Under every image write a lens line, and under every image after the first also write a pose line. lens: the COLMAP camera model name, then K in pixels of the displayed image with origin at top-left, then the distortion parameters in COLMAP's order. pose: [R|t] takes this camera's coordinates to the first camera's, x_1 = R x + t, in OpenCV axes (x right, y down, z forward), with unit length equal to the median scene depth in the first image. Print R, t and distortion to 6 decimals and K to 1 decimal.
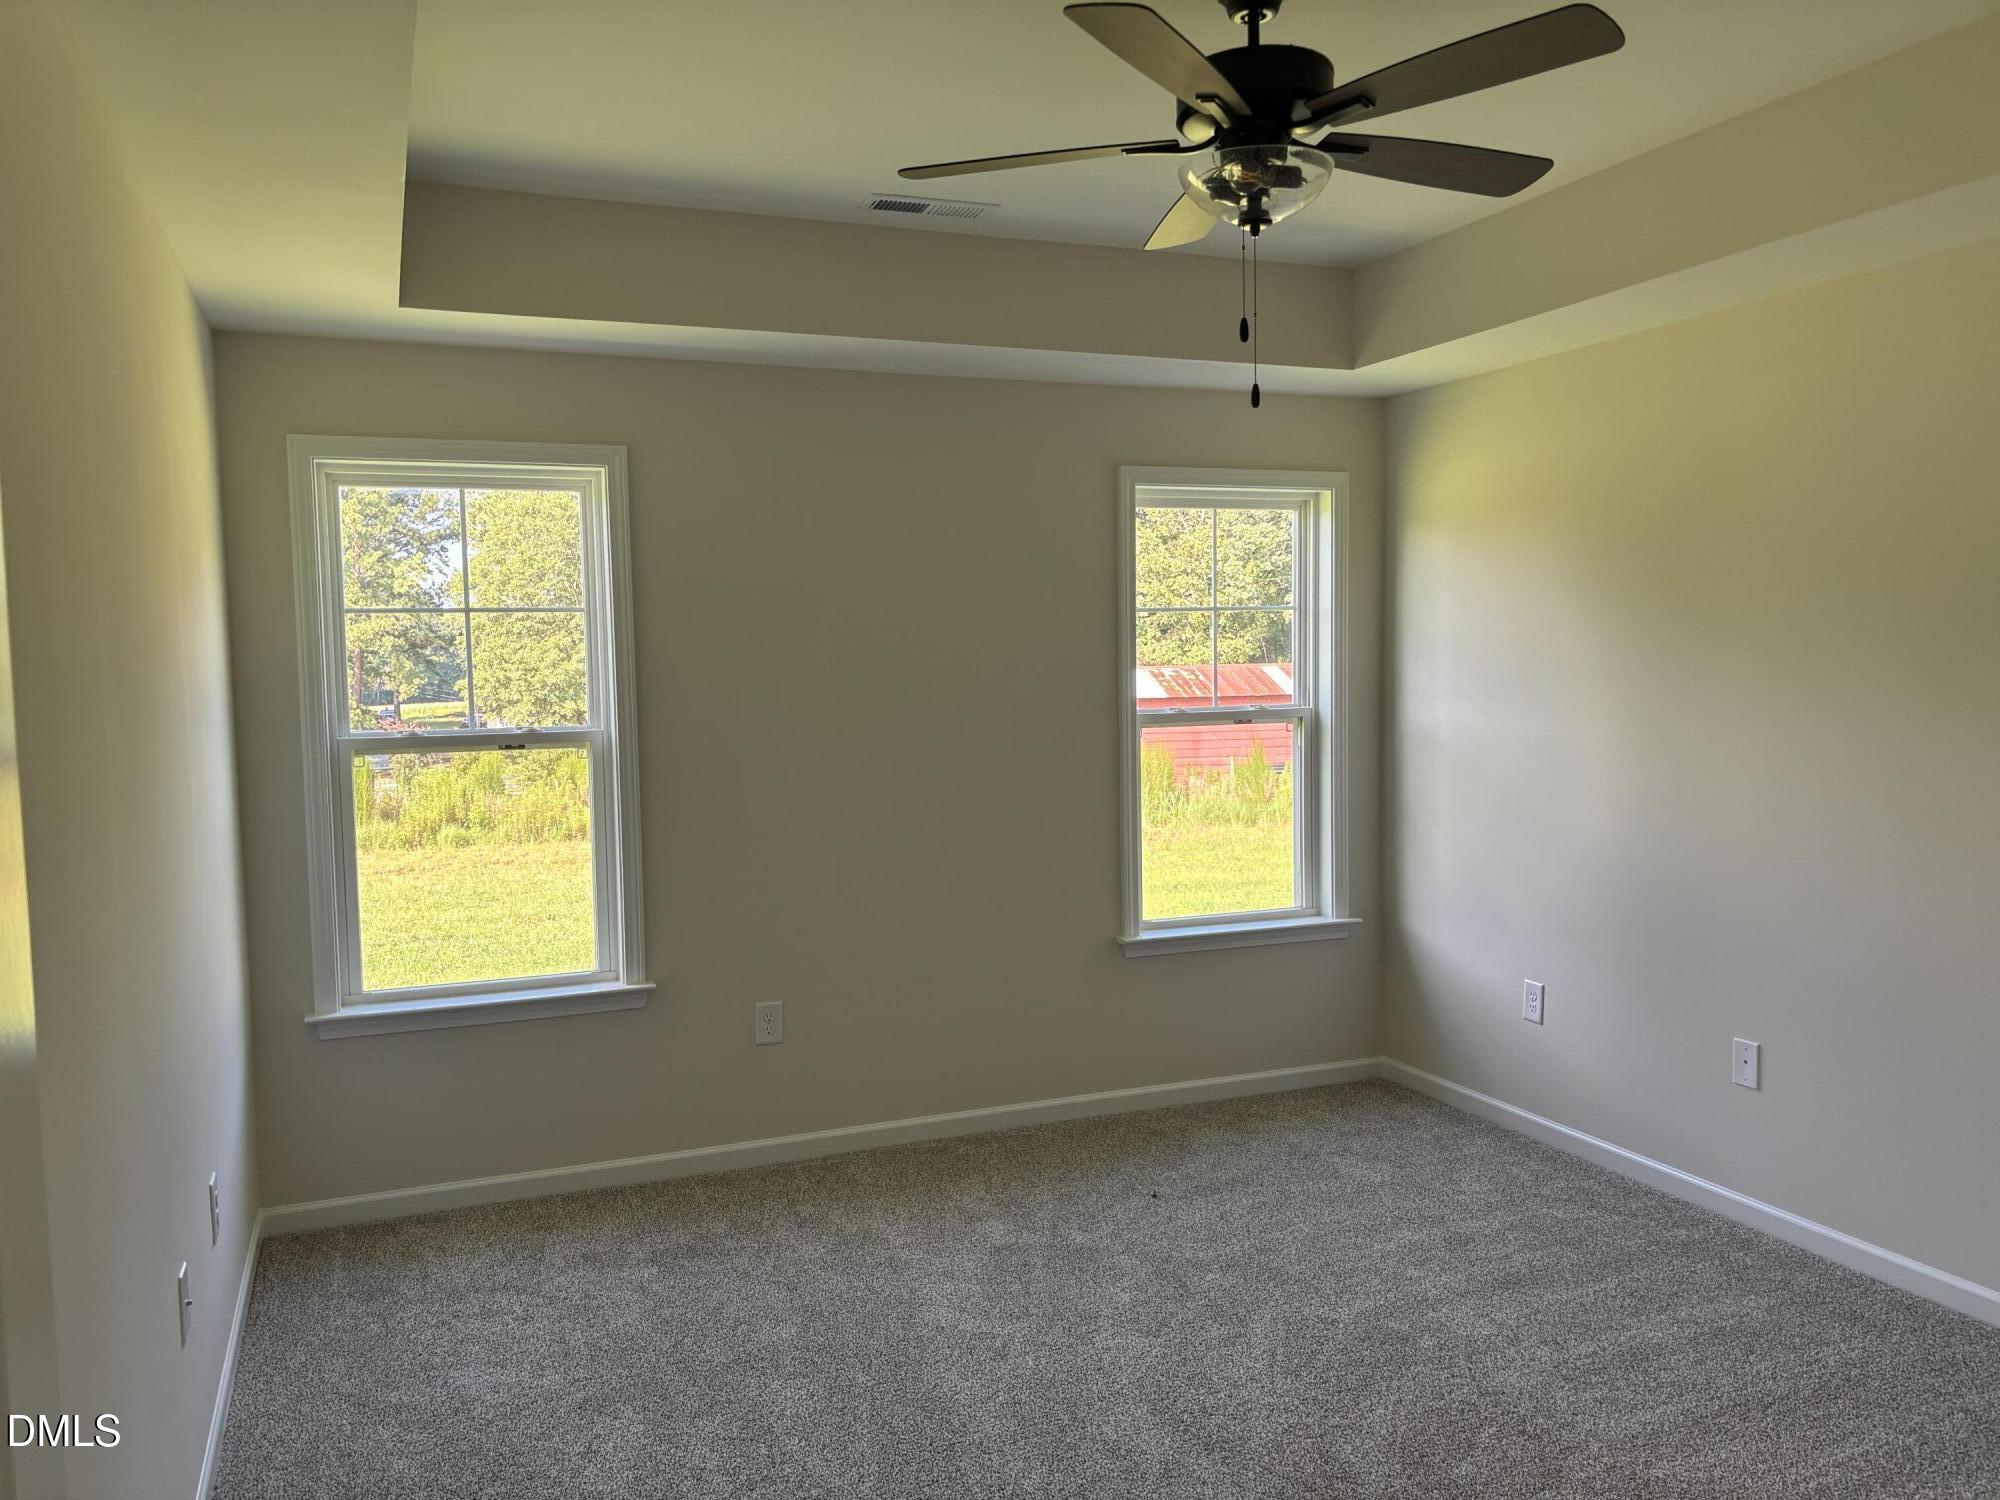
lens RADIAL K [[1408.5, 0, 1000.0], [0, 1408.5, 750.0], [0, 0, 1]] dist [-0.000539, -0.000210]
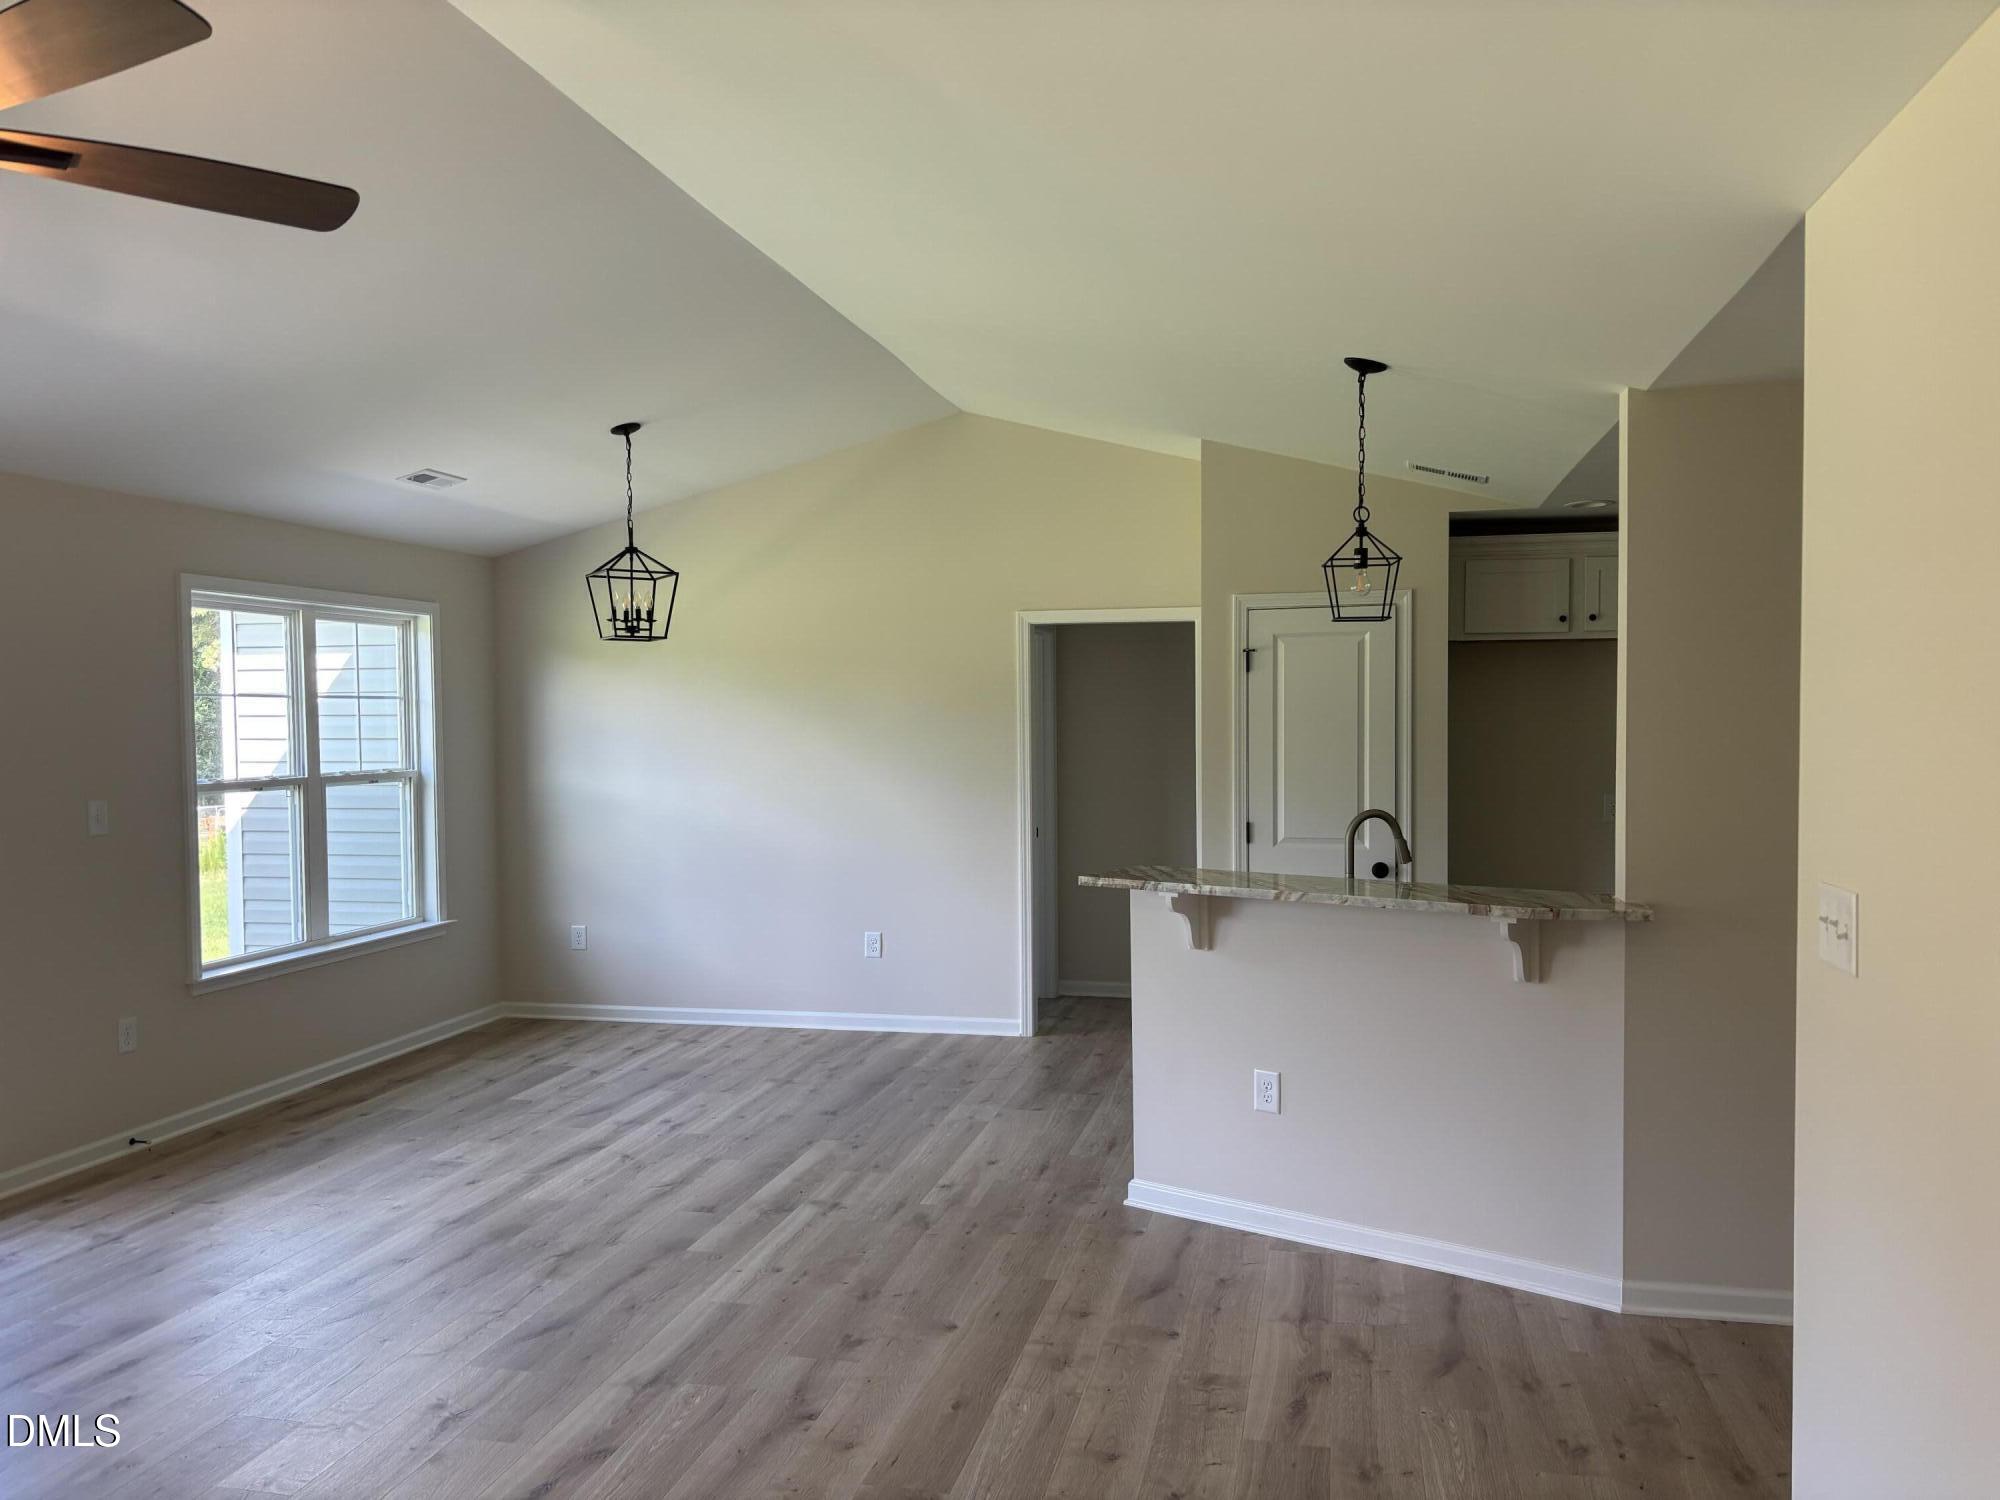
lens RADIAL K [[1408.5, 0, 1000.0], [0, 1408.5, 750.0], [0, 0, 1]] dist [-0.000539, -0.000210]
pose [[0.573769, -0.013087, 0.818913, -0.582594], [0.063529, 0.997571, -0.028570, 0.026016], [-0.816550, 0.068418, 0.573207, -0.258011]]
